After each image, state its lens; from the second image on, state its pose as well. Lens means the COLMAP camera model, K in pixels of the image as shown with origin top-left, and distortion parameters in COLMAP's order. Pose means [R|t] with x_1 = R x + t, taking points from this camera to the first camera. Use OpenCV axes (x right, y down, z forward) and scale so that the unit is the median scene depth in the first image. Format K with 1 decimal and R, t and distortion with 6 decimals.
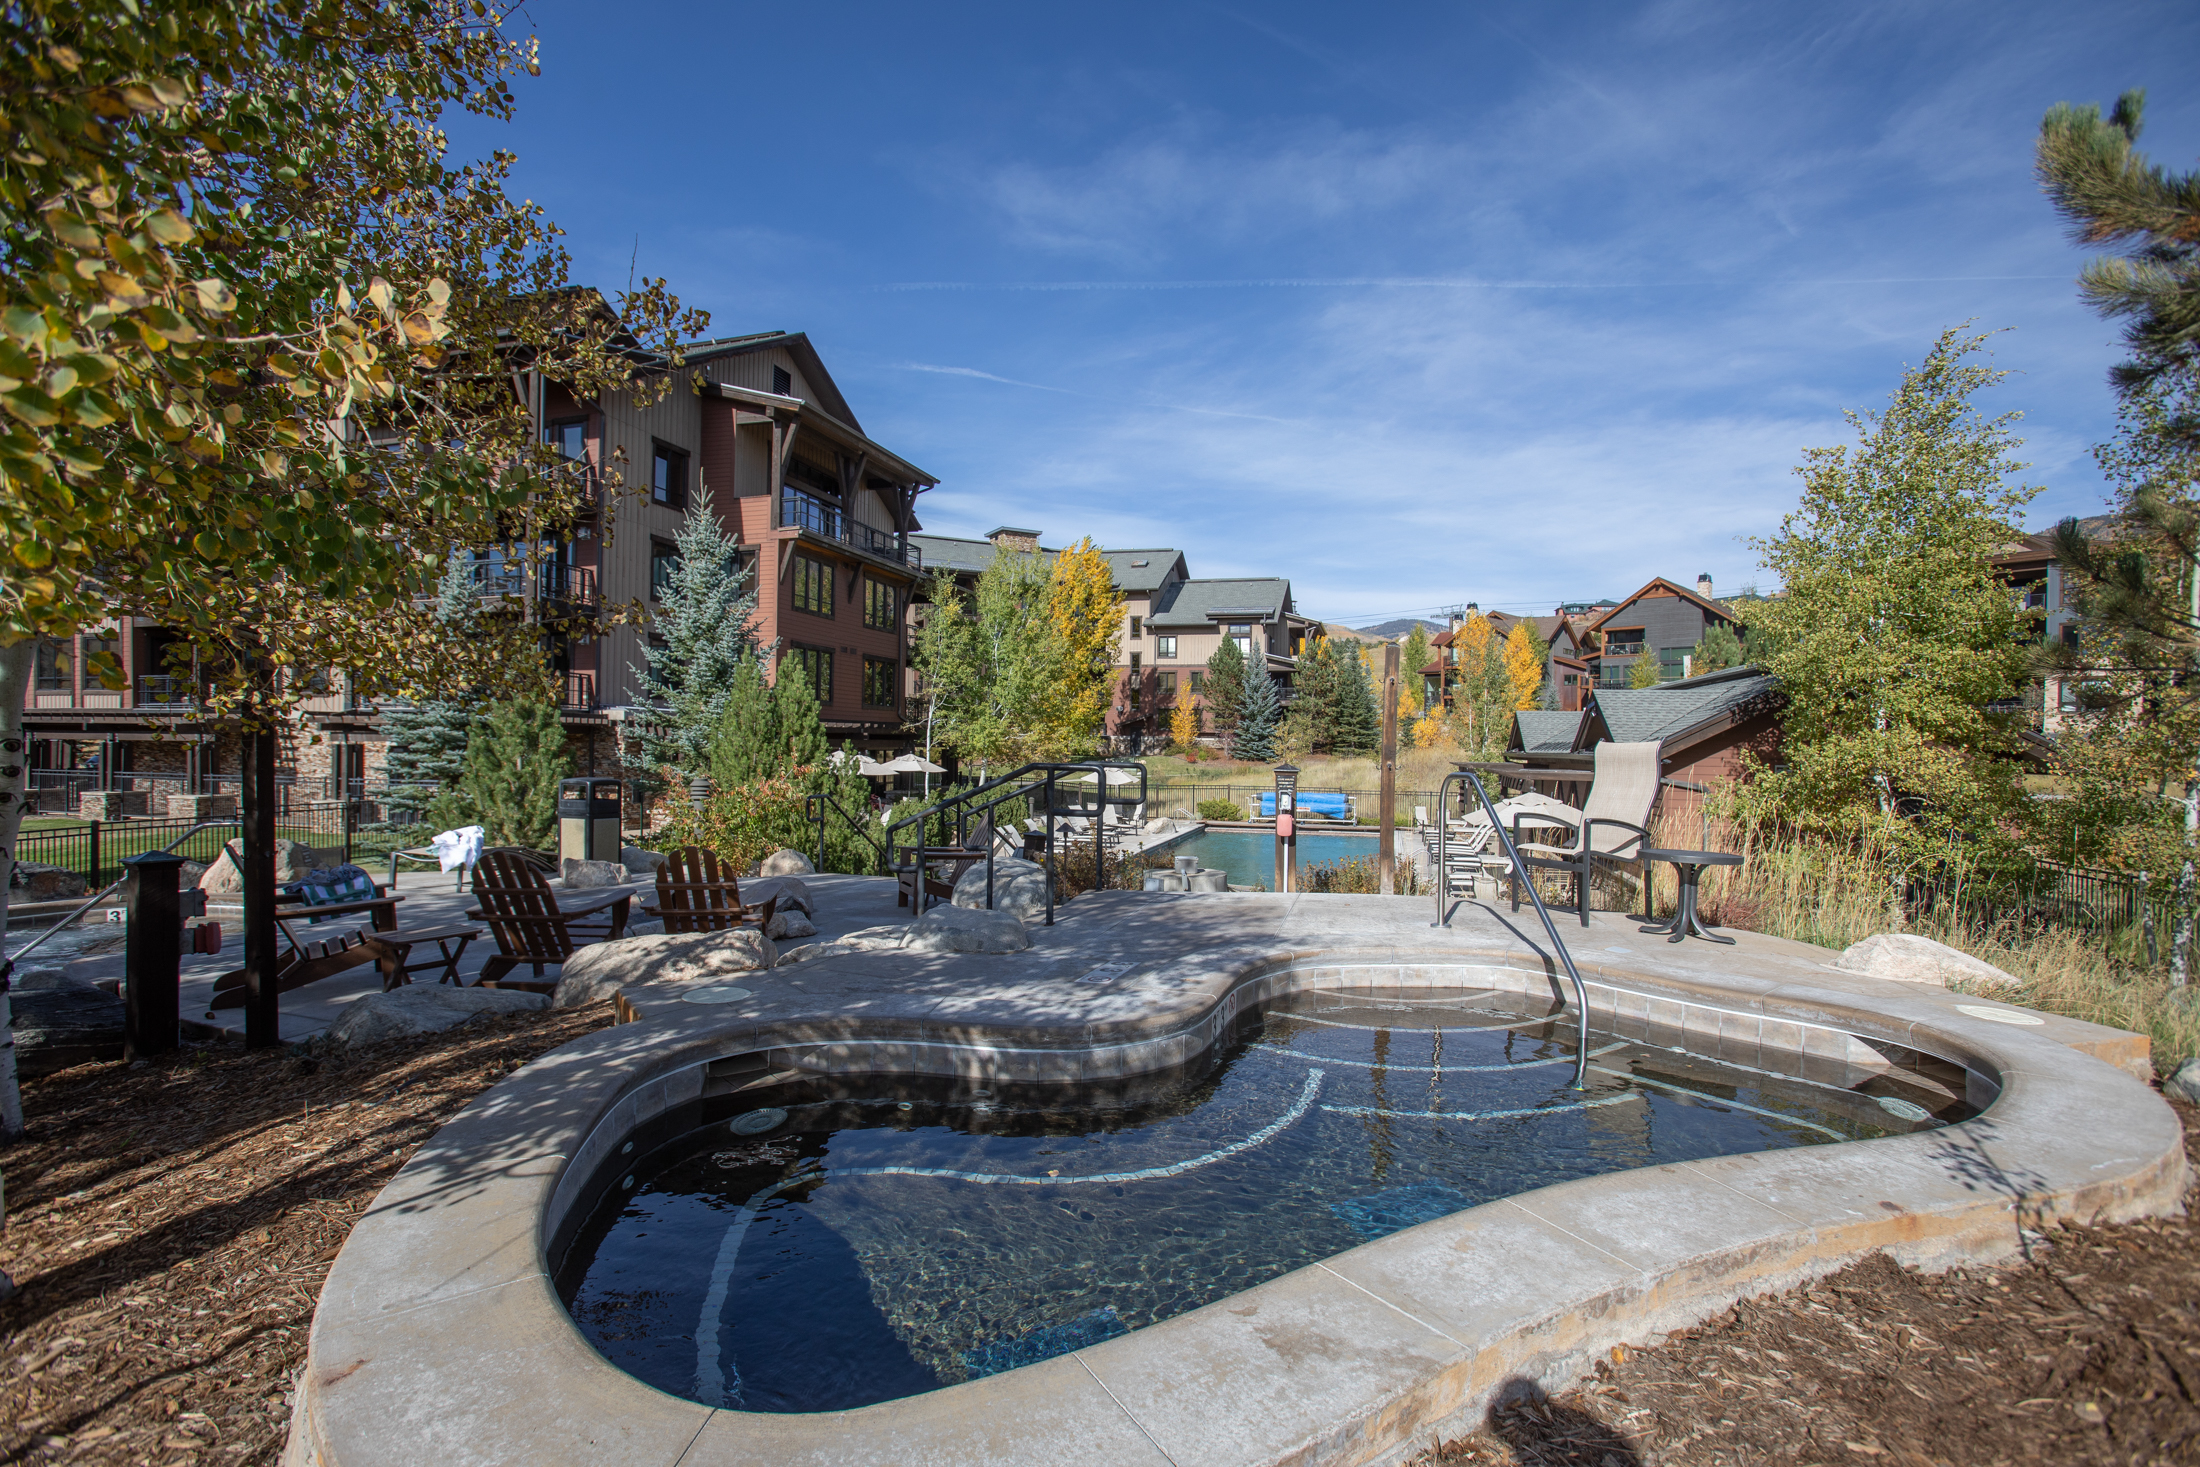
lens RADIAL K [[1107.9, 0, 1095.2], [0, 1107.9, 724.7], [0, 0, 1]] dist [-0.001436, 0.000402]
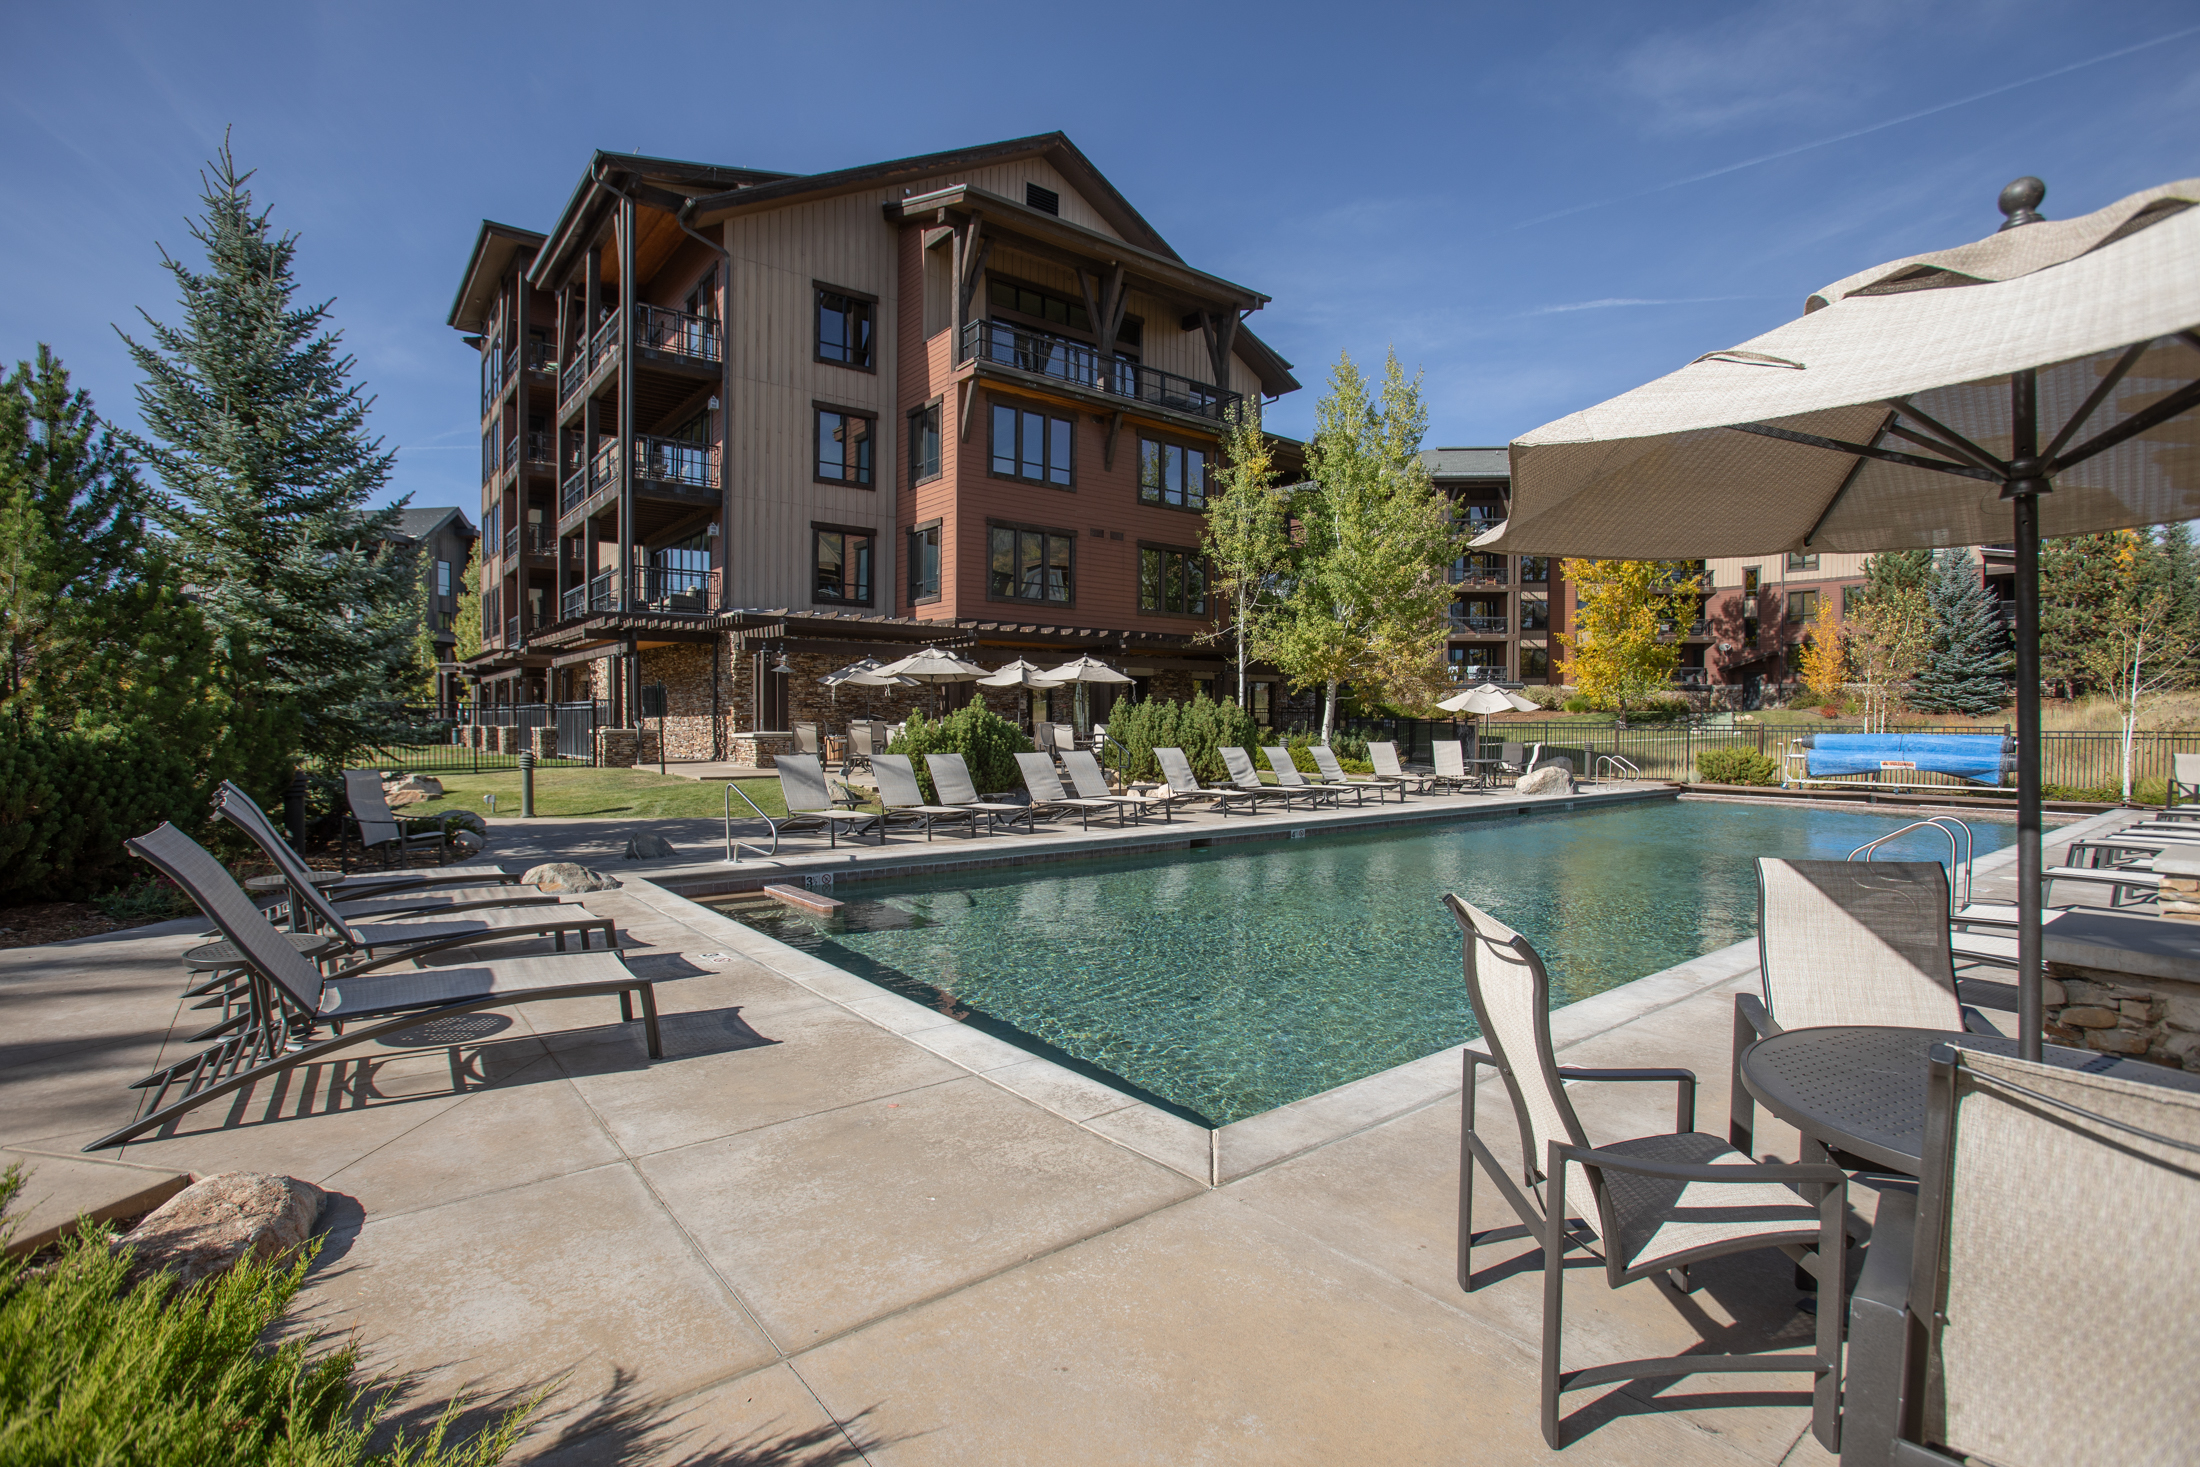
lens RADIAL K [[1012.8, 0, 1094.5], [0, 1012.8, 736.0], [0, 0, 1]] dist [-0.030465, -0.000064]
pose [[0.796003, -0.000360, -0.605293, 0.166027], [0.012199, 0.999806, 0.015447, 0.051824], [0.605170, -0.019680, 0.795853, 0.418087]]
